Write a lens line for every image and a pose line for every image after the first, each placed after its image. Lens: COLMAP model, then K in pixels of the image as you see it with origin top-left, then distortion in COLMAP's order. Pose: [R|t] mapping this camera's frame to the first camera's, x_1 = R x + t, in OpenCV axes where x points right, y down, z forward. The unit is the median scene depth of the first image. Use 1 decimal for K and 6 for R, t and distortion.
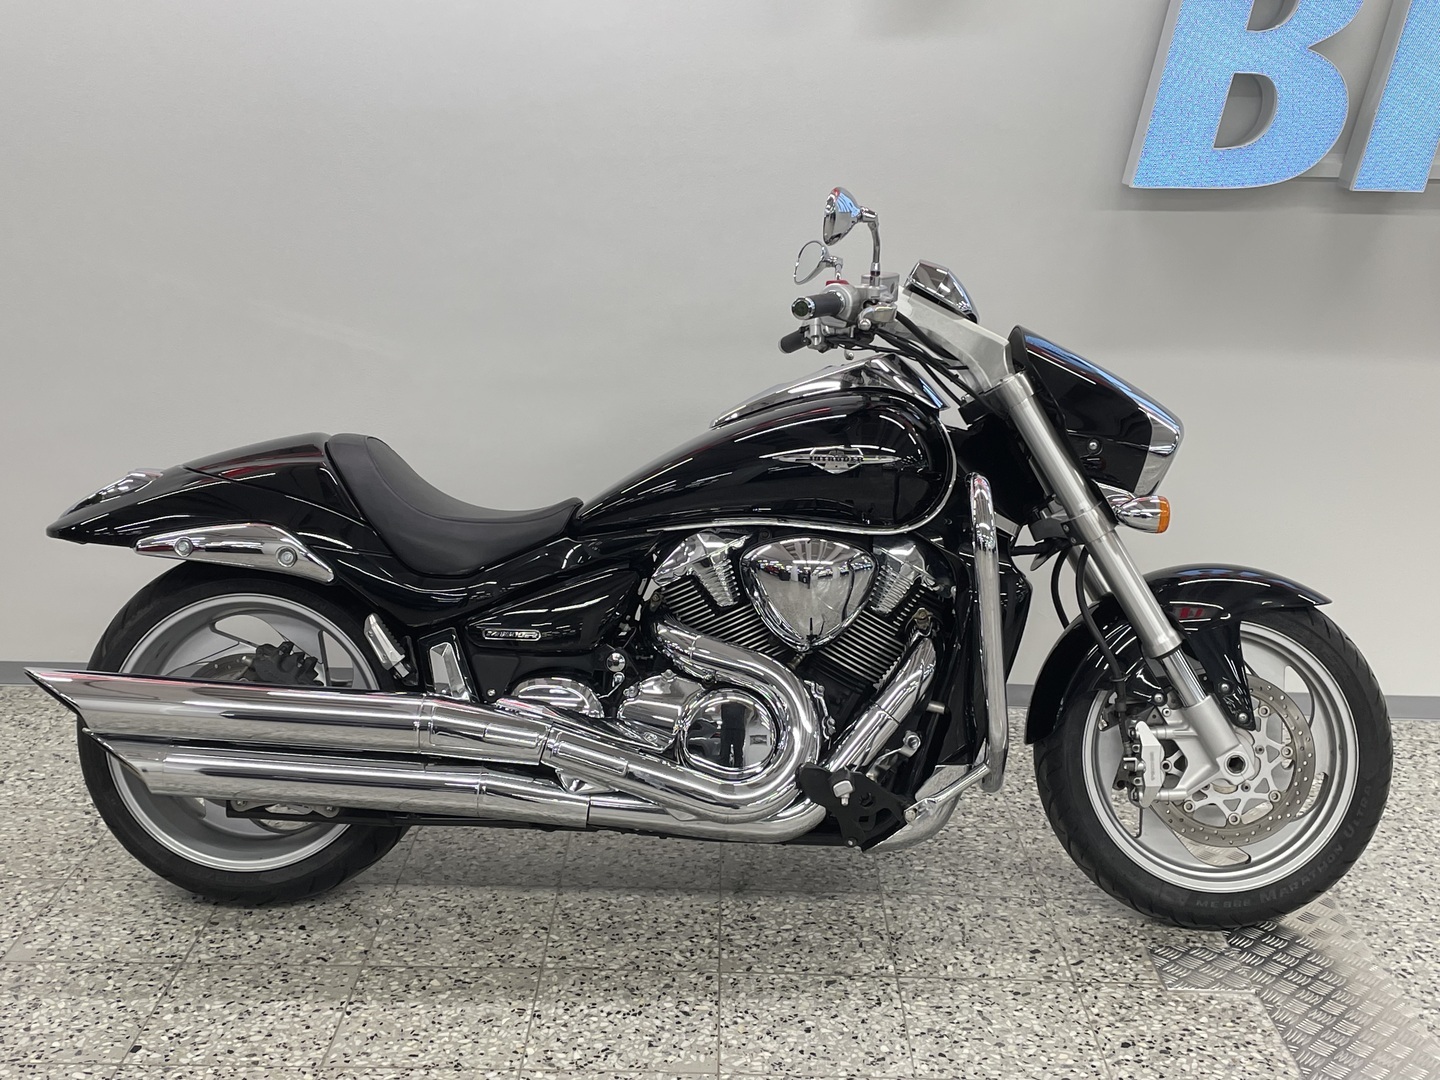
lens RADIAL K [[1735.2, 0, 713.7], [0, 1735.2, 520.9], [0, 0, 1]] dist [0.067978, -0.054595]
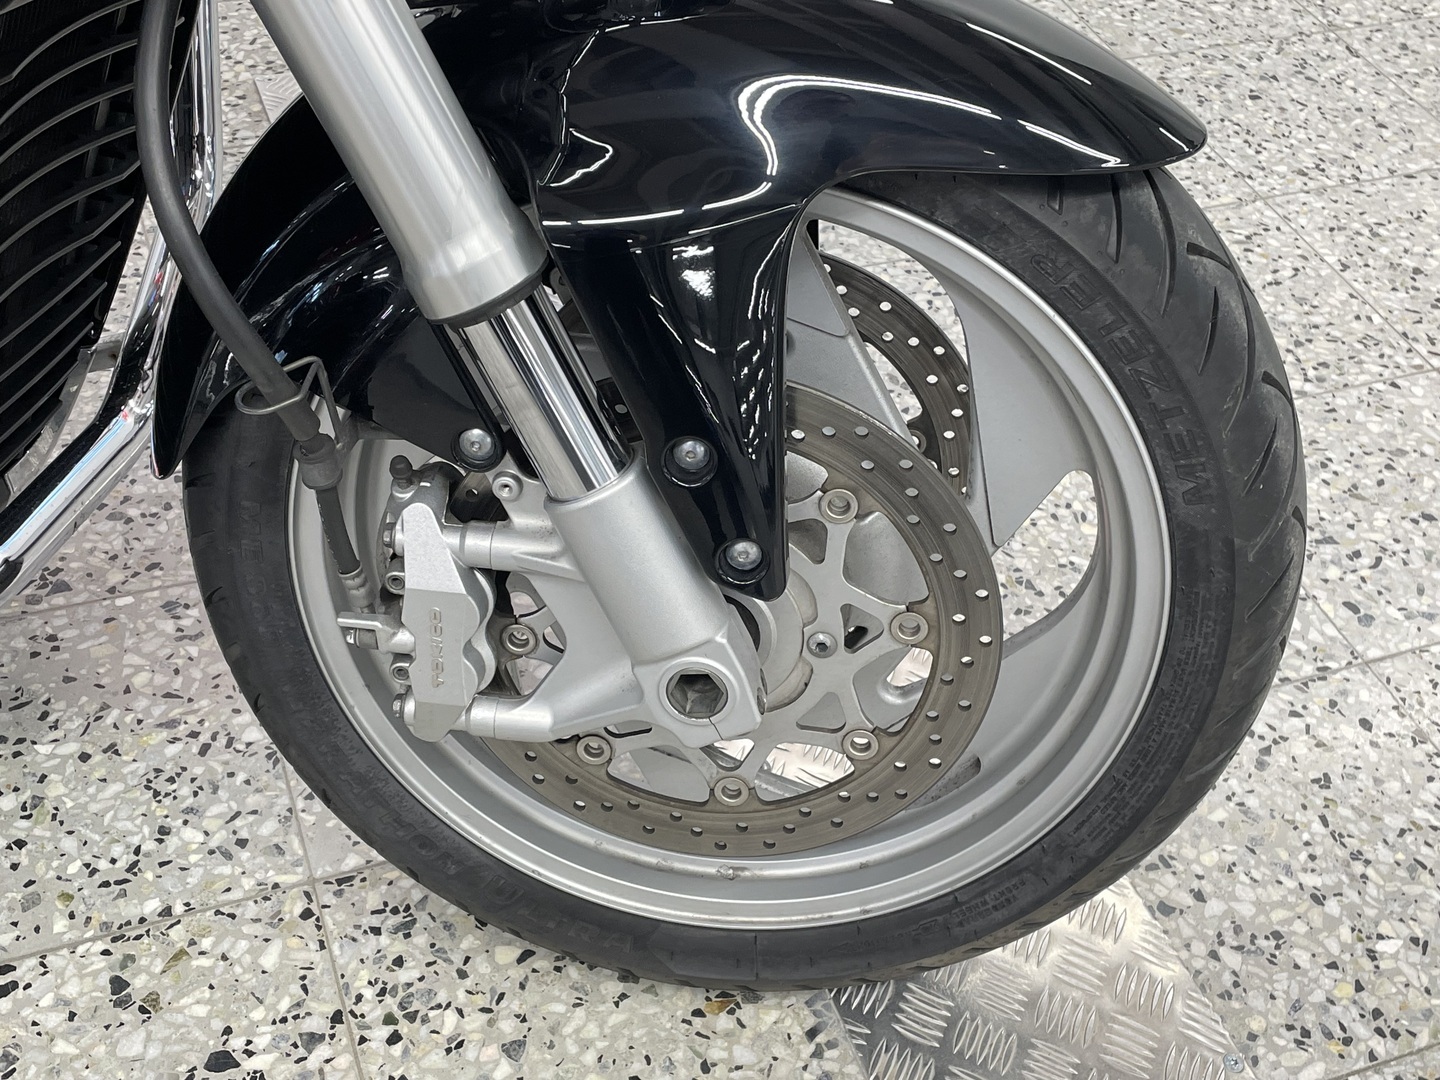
lens RADIAL K [[1735.2, 0, 713.7], [0, 1735.2, 520.9], [0, 0, 1]] dist [0.067978, -0.054595]
pose [[0.988127, 0.139600, -0.064157, 0.315102], [-0.091007, 0.868286, 0.487645, -0.027680], [0.123782, -0.476016, 0.870682, 0.758006]]
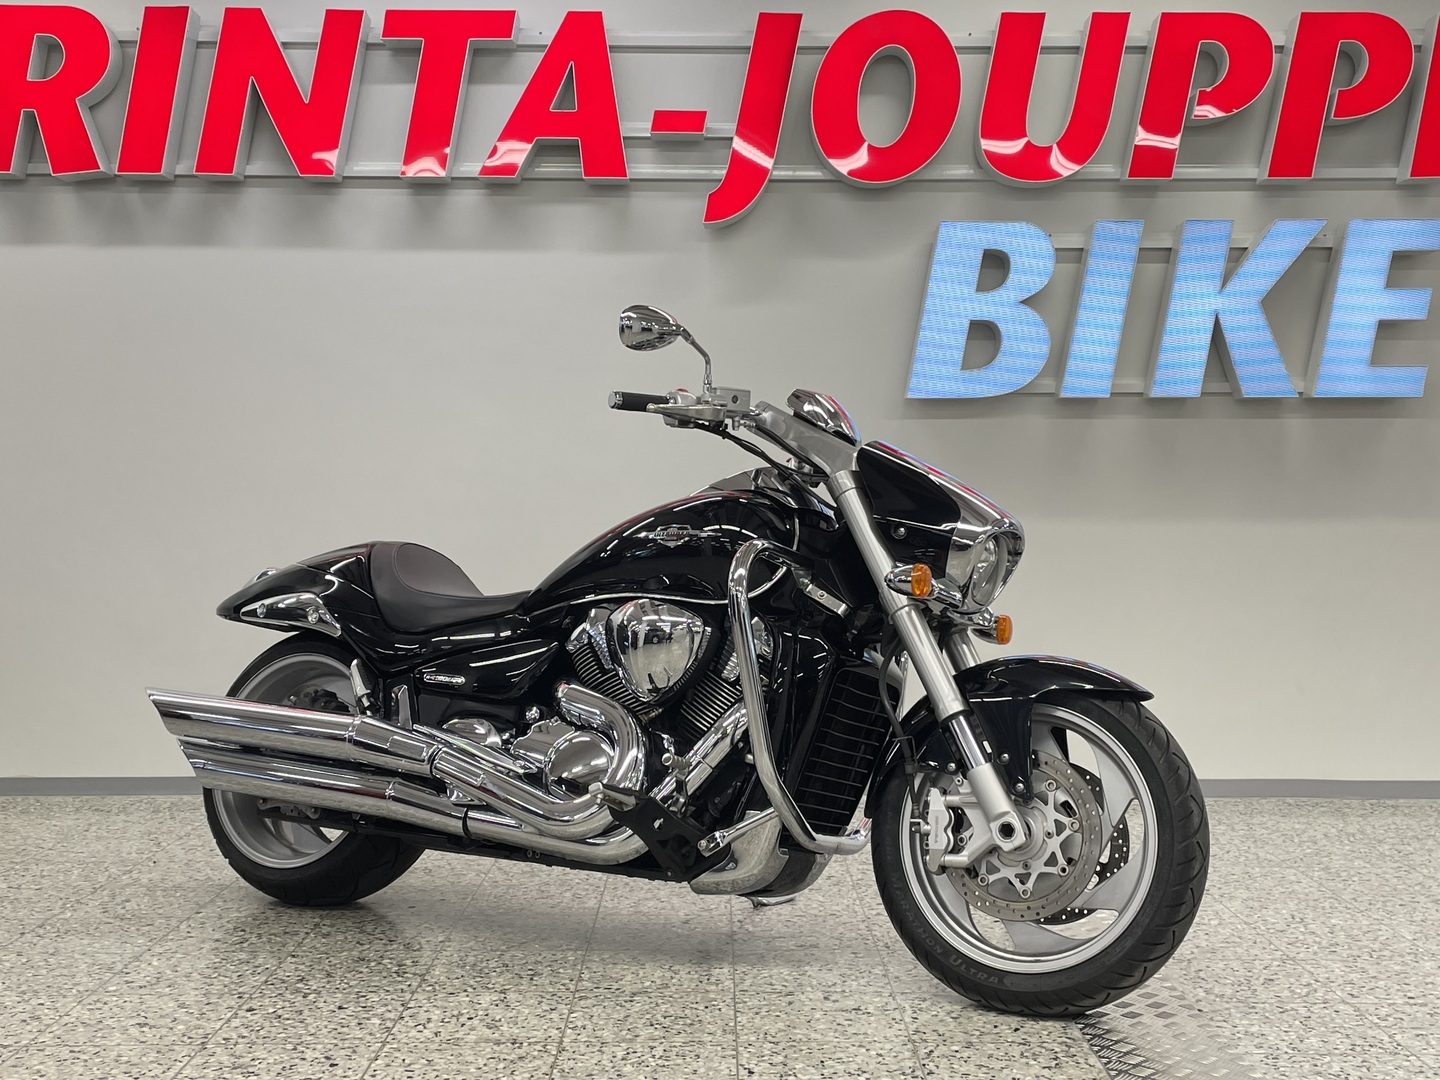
lens RADIAL K [[1735.2, 0, 713.7], [0, 1735.2, 520.9], [0, 0, 1]] dist [0.067978, -0.054595]
pose [[0.874275, -0.018880, -0.485063, 0.647313], [-0.106427, 0.967477, -0.229481, 0.216467], [0.473620, 0.252253, 0.843832, 0.005059]]
